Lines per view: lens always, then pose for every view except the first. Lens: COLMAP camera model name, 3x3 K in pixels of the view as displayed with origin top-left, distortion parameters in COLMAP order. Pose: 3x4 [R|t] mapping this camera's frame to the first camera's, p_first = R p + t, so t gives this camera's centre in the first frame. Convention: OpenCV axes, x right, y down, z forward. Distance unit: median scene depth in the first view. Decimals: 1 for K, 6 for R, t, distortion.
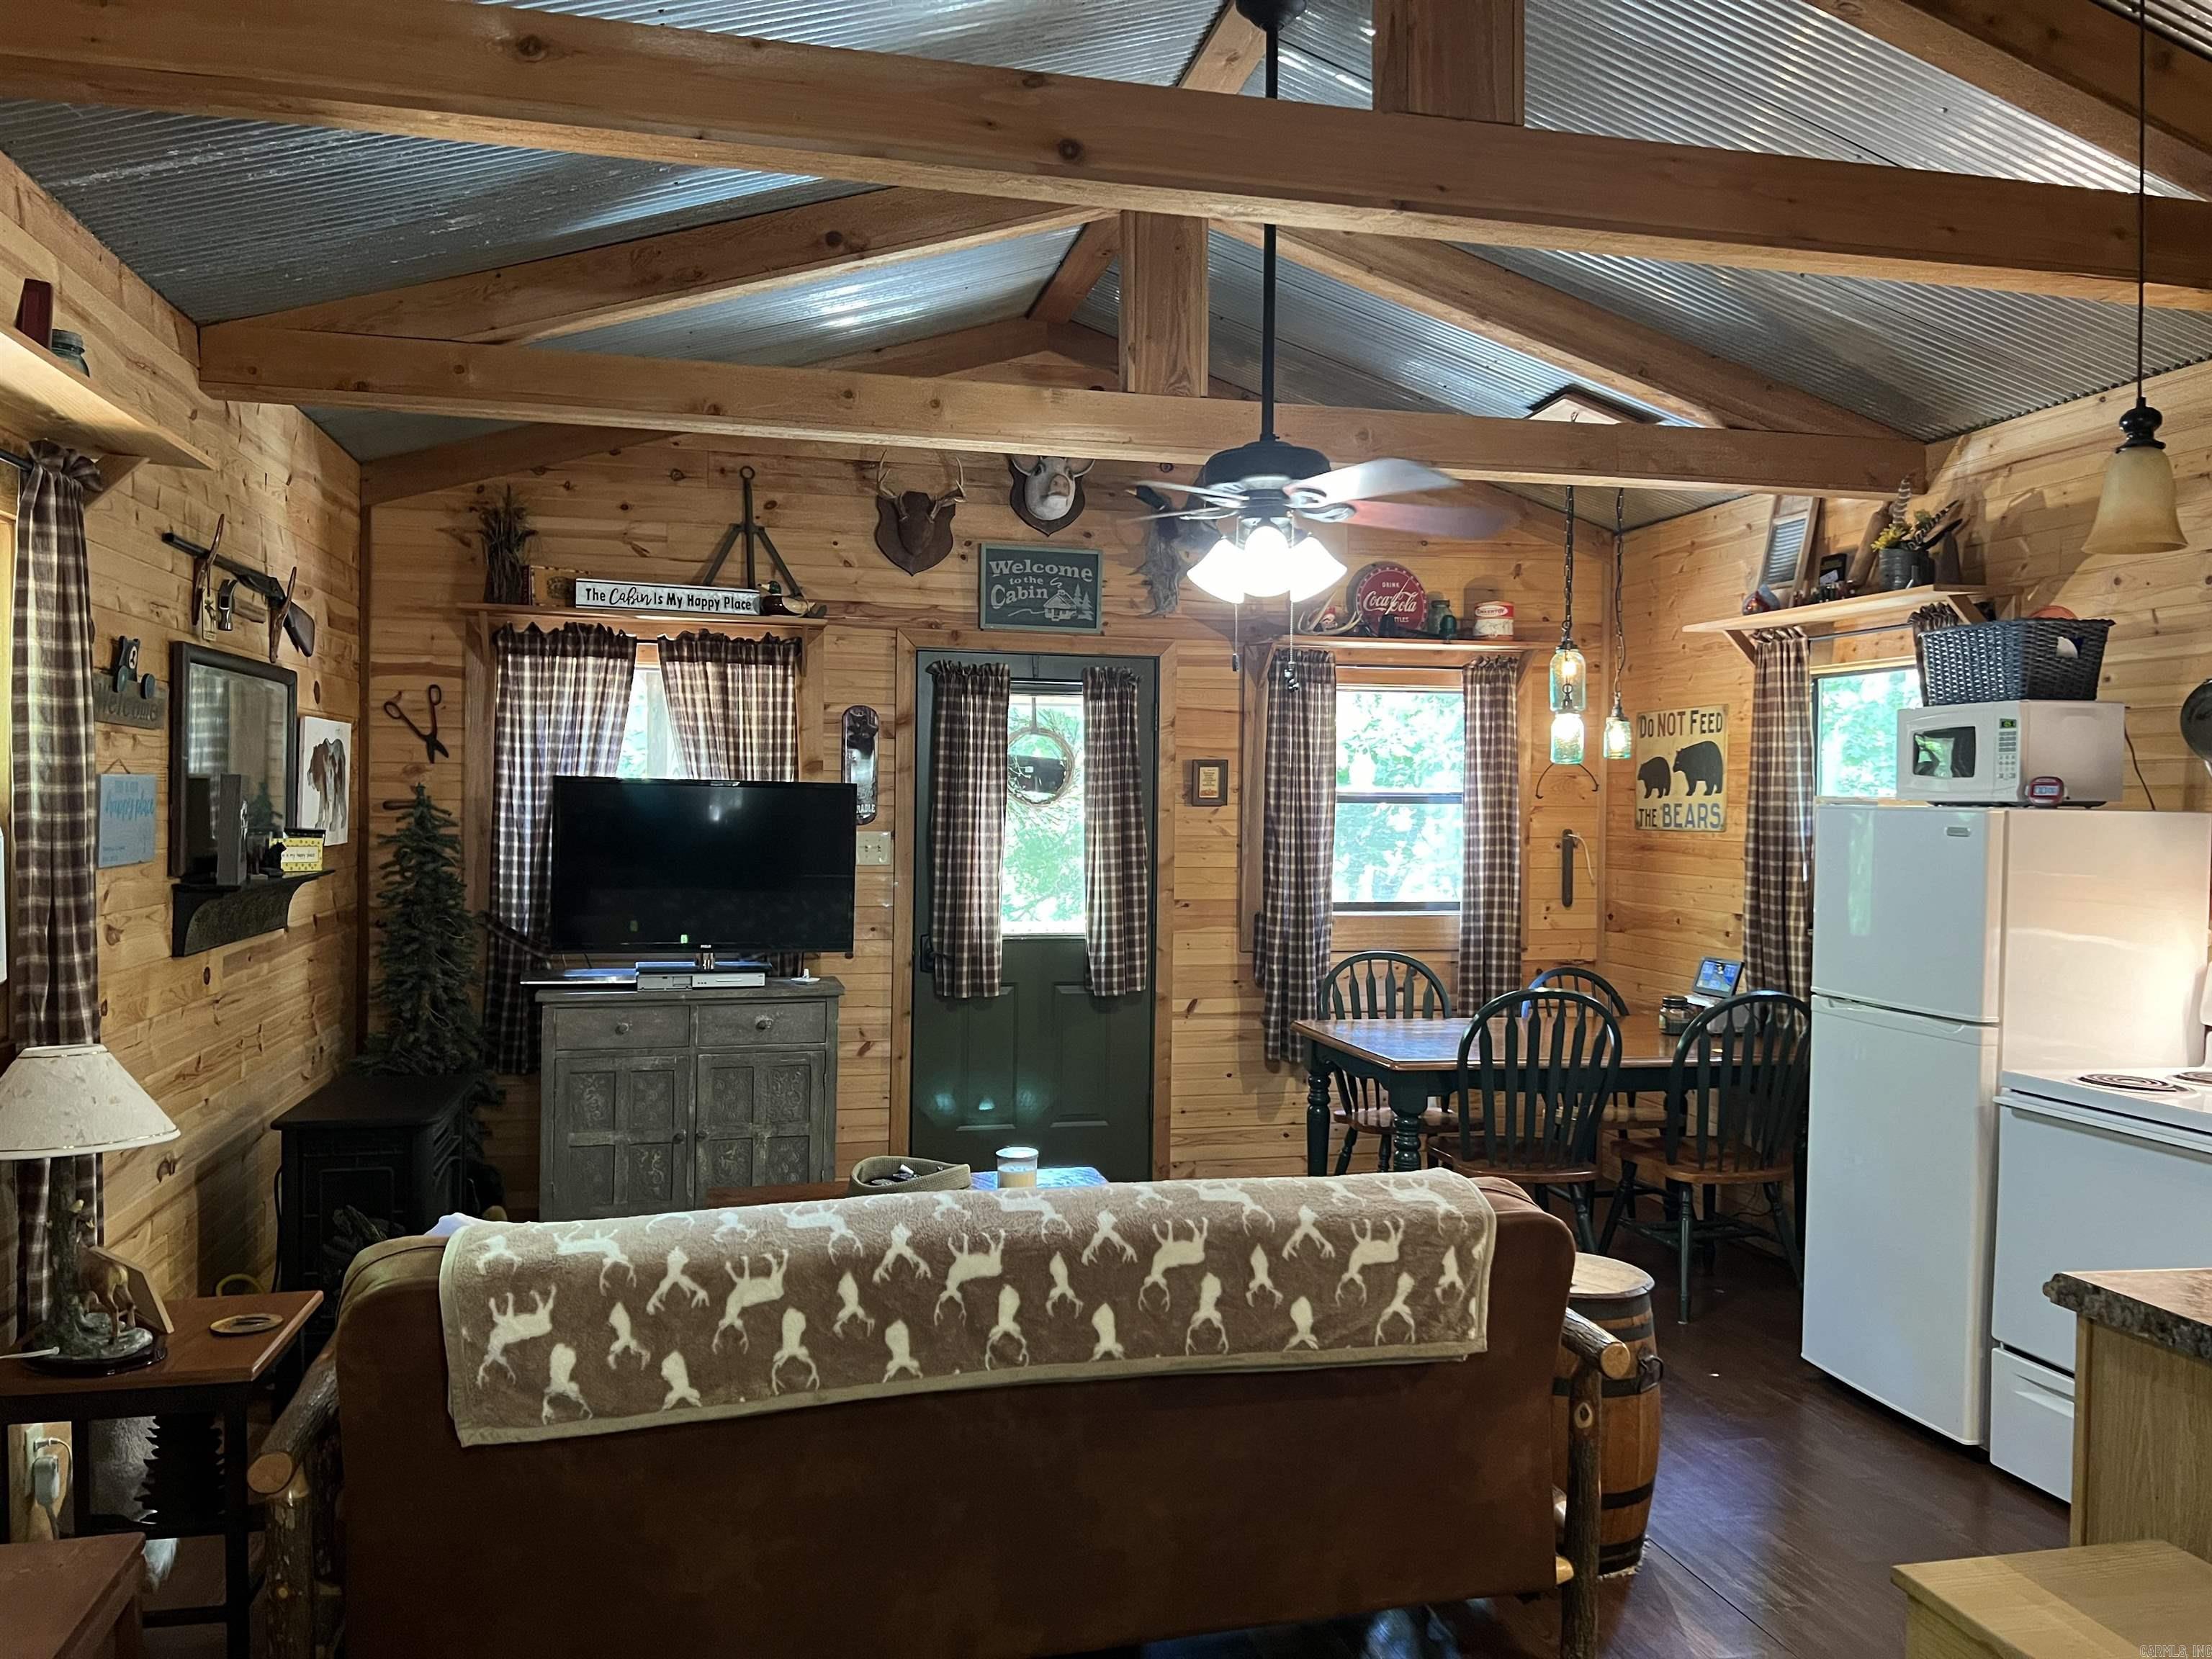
lens RADIAL K [[1655.3, 0, 1107.8], [0, 1655.3, 851.1], [0, 0, 1]] dist [0.059352, -0.070041]
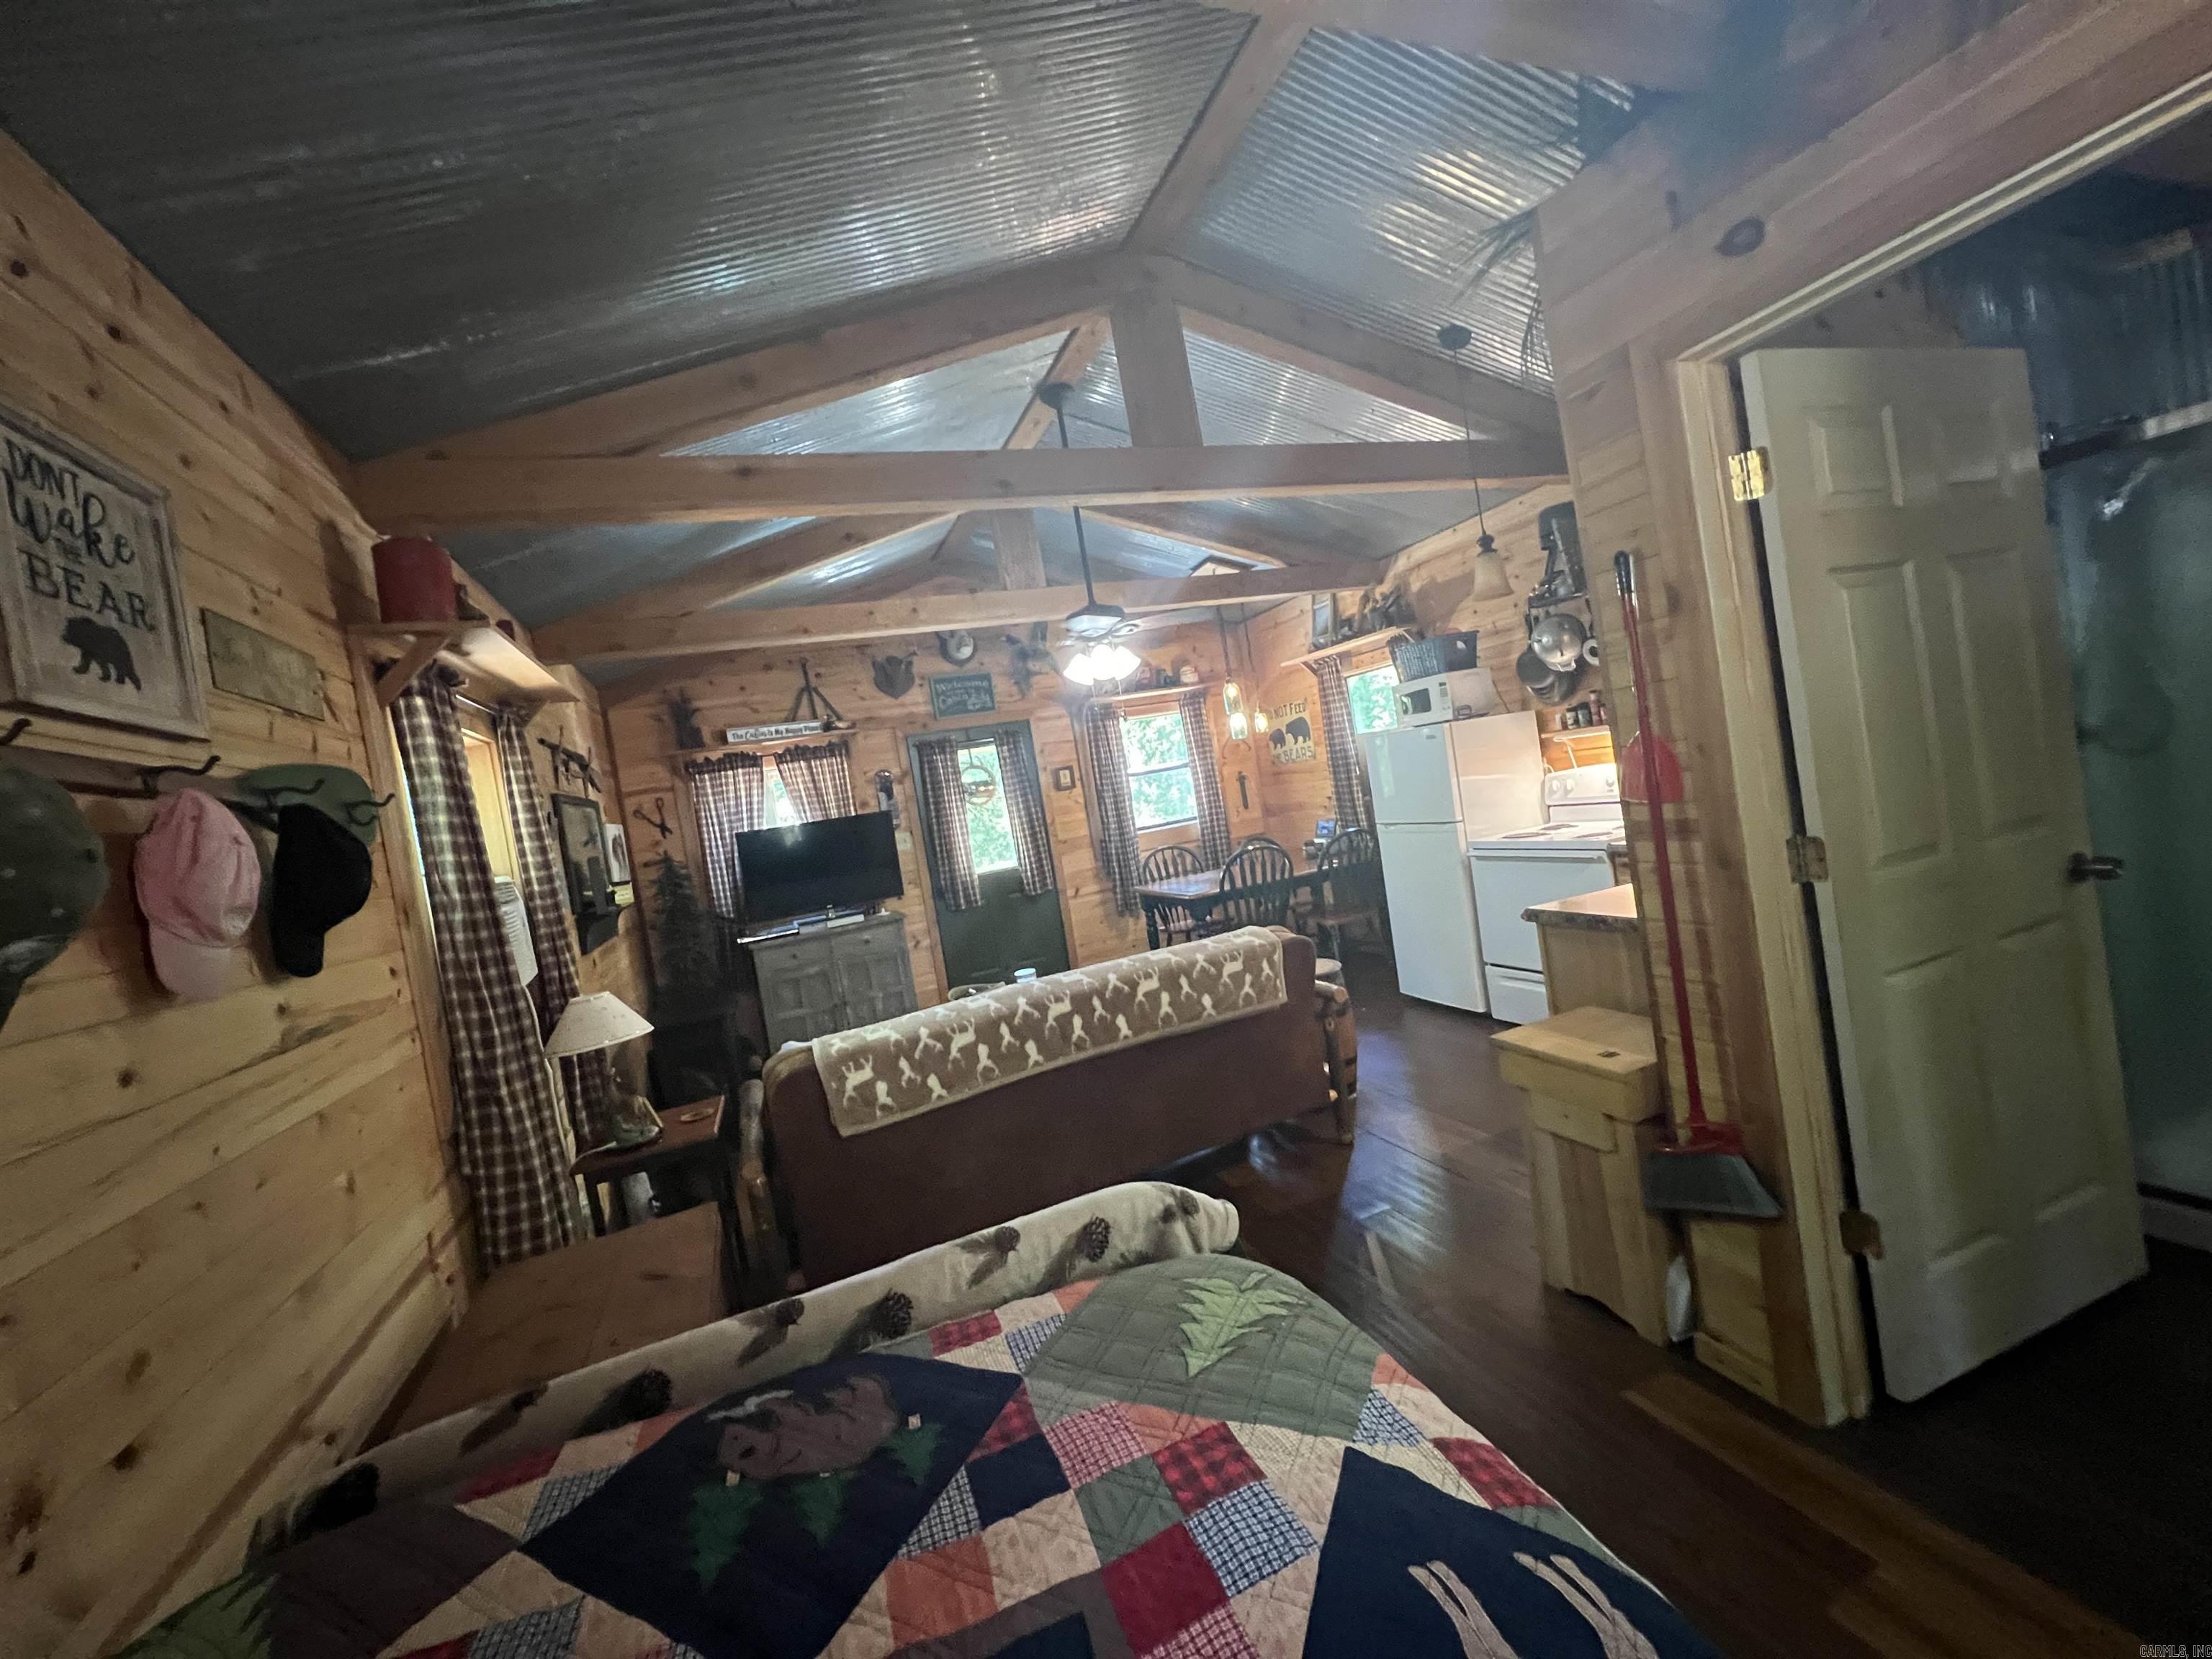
lens RADIAL K [[884.1, 0, 1088.7], [0, 884.1, 832.5], [0, 0, 1]] dist [0.000301, -0.000671]
pose [[0.975992, -0.179874, 0.122820, -0.067991], [0.178413, 0.983690, 0.022882, 0.003699], [-0.124933, -0.000420, 0.992165, -0.063461]]
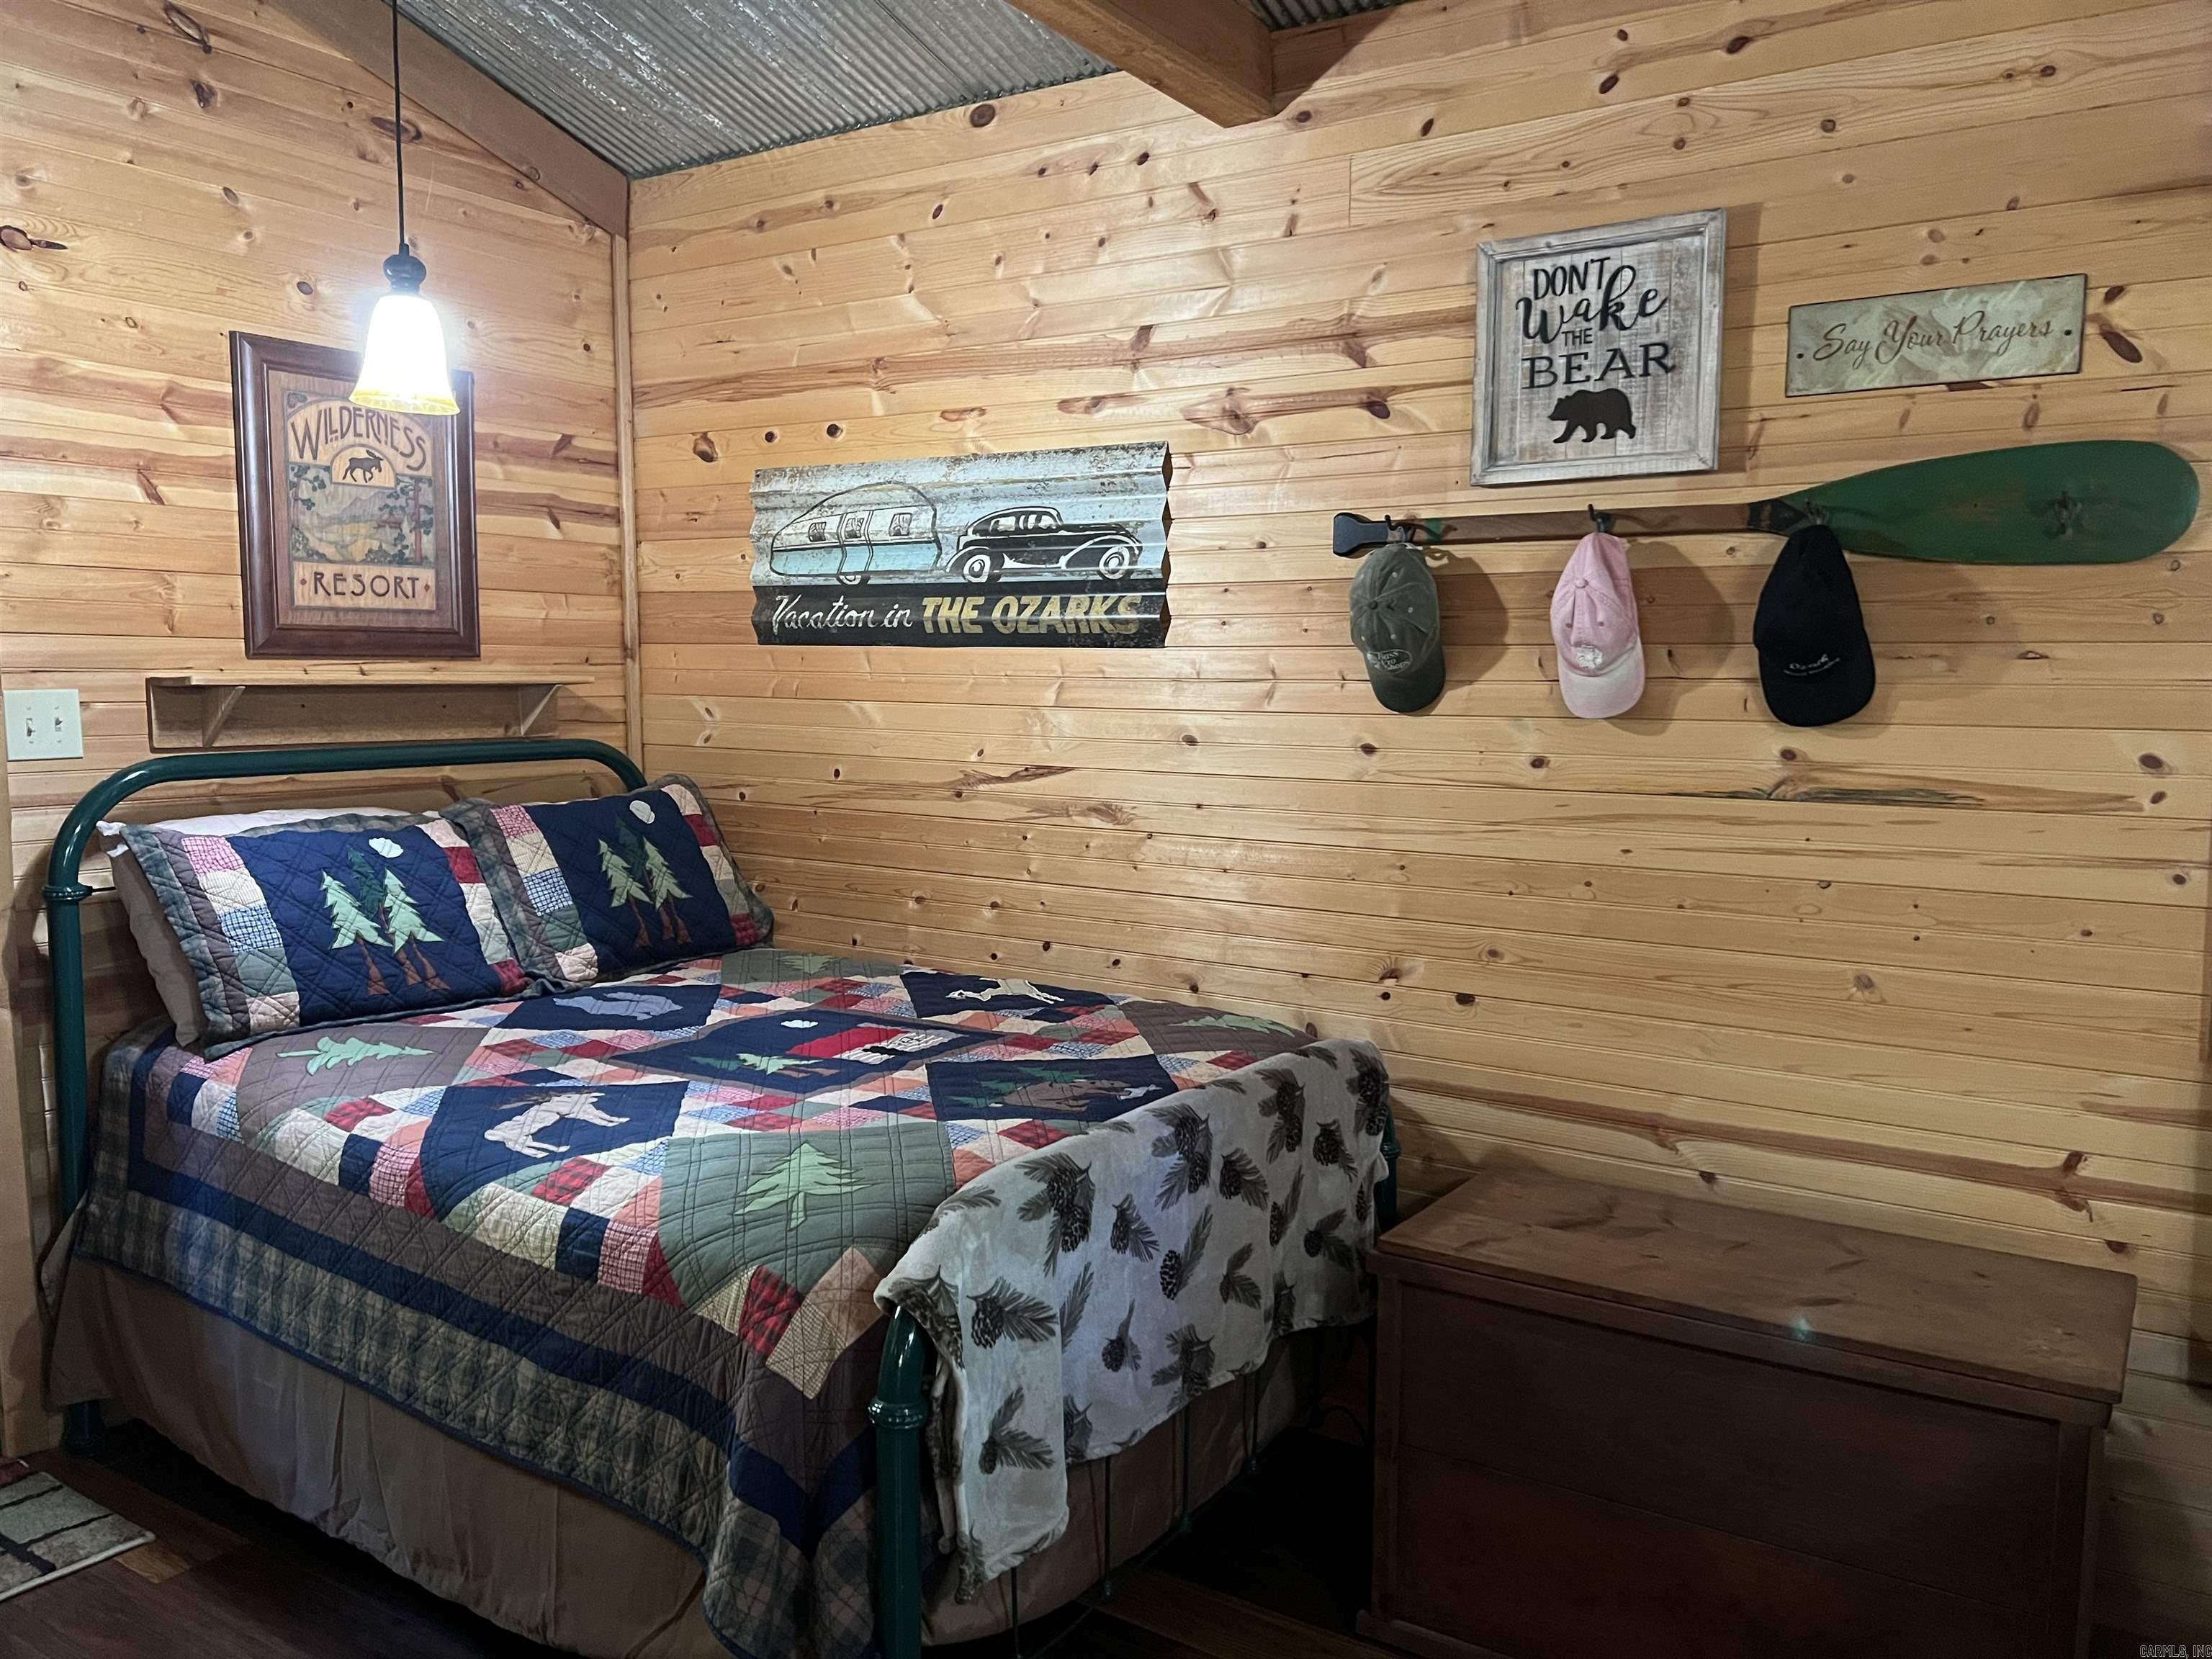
lens RADIAL K [[1655.3, 0, 1116.3], [0, 1655.3, 839.2], [0, 0, 1]] dist [0.059352, -0.070041]
pose [[-0.722818, 0.047280, -0.689419, 0.217913], [-0.026156, 0.995070, 0.095665, 0.002739], [0.690544, 0.087181, -0.718017, 0.533731]]
